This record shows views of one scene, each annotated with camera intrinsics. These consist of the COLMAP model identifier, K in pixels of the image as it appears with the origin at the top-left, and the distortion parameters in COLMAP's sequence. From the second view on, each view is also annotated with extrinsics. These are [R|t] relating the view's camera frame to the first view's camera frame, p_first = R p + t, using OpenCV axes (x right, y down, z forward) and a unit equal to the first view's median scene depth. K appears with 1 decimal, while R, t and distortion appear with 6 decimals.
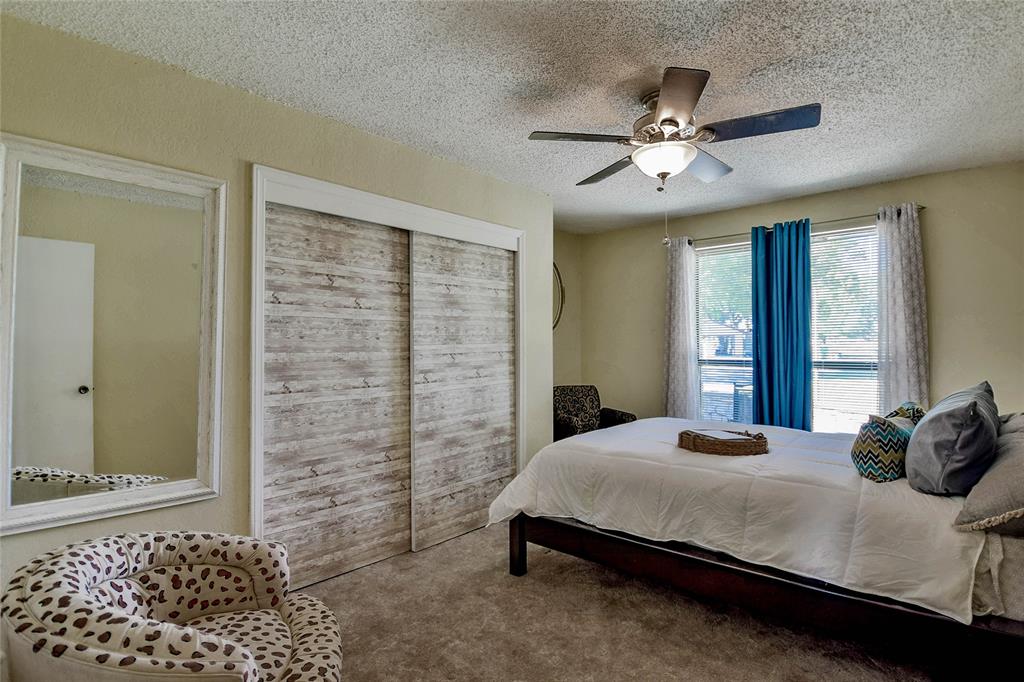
lens RADIAL K [[512.5, 0, 512.0], [0, 512.5, 341.0], [0, 0, 1]] dist [0.001382, 0.000036]
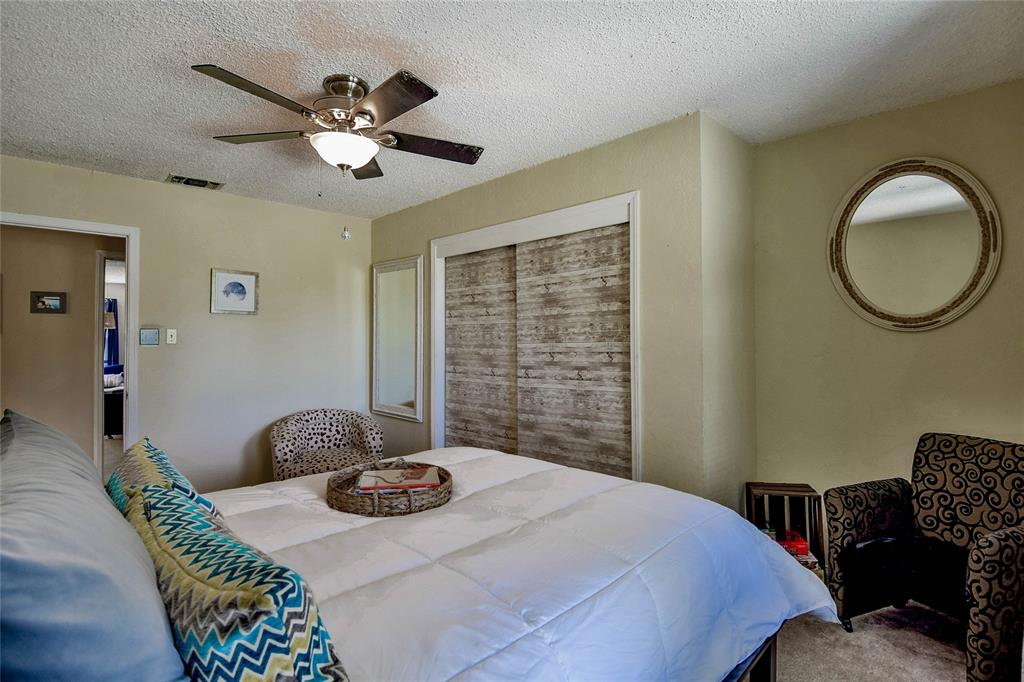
lens RADIAL K [[512.5, 0, 512.0], [0, 512.5, 341.0], [0, 0, 1]] dist [0.001382, 0.000036]
pose [[-0.061605, 0.009627, -0.998054, 0.893363], [0.016192, 0.999832, 0.008645, -0.007312], [0.997969, -0.015628, -0.061751, 0.993233]]
